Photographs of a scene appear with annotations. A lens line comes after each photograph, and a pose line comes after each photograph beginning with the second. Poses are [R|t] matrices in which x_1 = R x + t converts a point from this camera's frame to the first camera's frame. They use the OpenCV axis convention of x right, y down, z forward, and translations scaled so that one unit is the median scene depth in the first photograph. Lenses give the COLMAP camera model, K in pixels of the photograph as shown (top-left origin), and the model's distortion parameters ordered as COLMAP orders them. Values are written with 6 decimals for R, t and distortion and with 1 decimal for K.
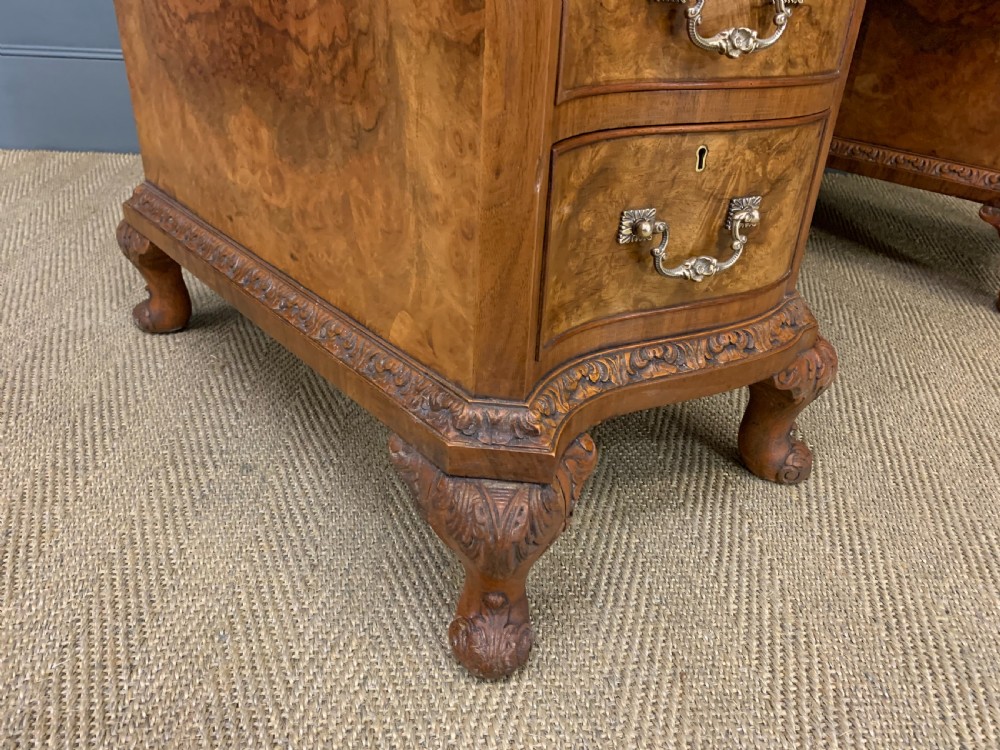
lens RADIAL K [[764.8, 0, 498.5], [0, 764.8, 357.8], [0, 0, 1]] dist [0.038169, -0.020455]
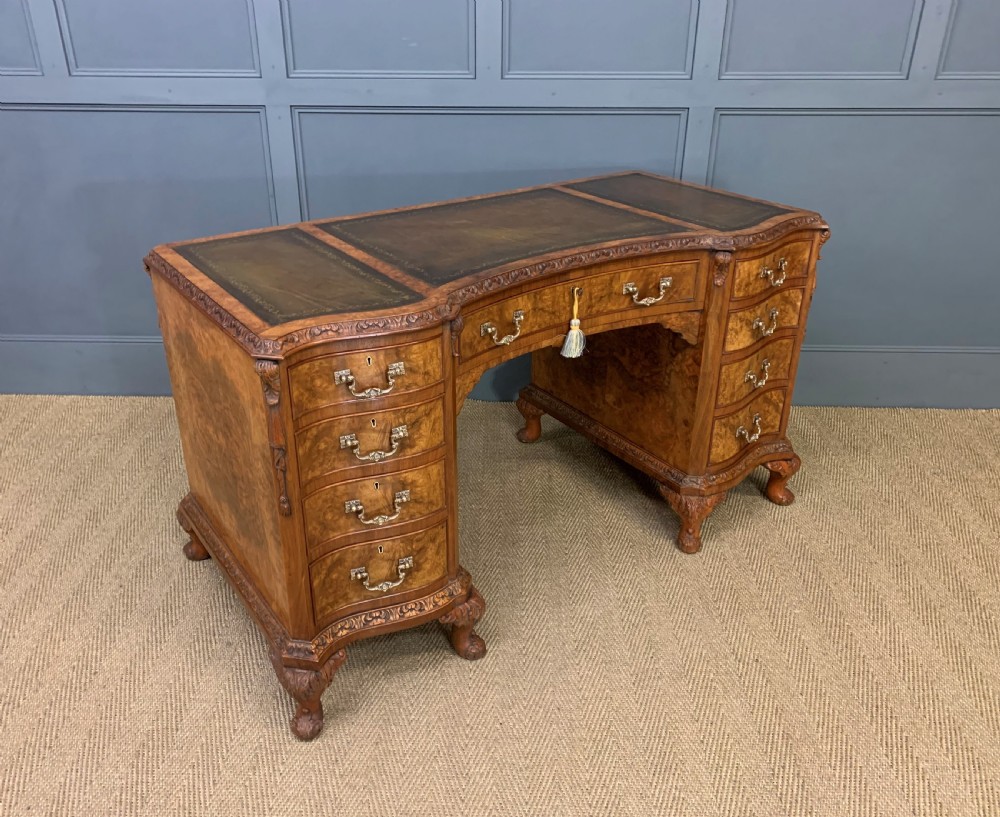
lens RADIAL K [[857.8, 0, 483.7], [0, 857.8, 397.9], [0, 0, 1]] dist [0.049589, -0.013324]
pose [[0.993020, 0.005172, -0.117831, 0.906802], [-0.007707, 0.999748, -0.021071, -0.678655], [0.117693, 0.021832, 0.992810, -1.844818]]
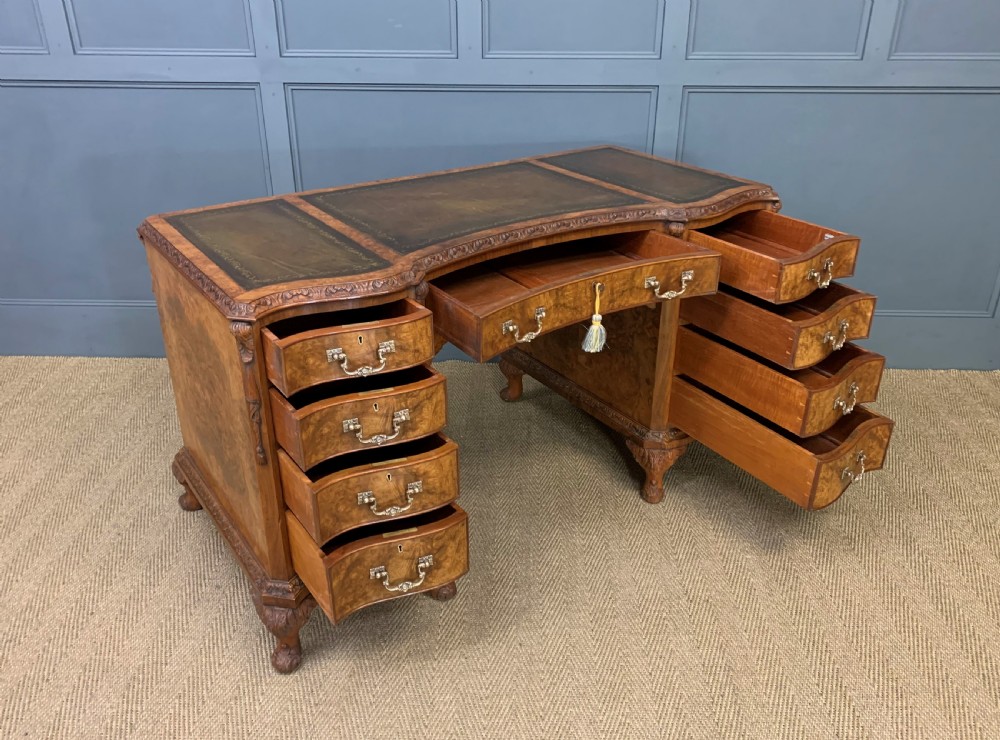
lens RADIAL K [[844.9, 0, 502.7], [0, 844.9, 362.2], [0, 0, 1]] dist [0.052762, -0.017084]
pose [[0.993296, 0.004939, -0.115495, 1.113181], [-0.007428, 0.999749, -0.021135, -0.657613], [0.115361, 0.021851, 0.993083, -2.014827]]
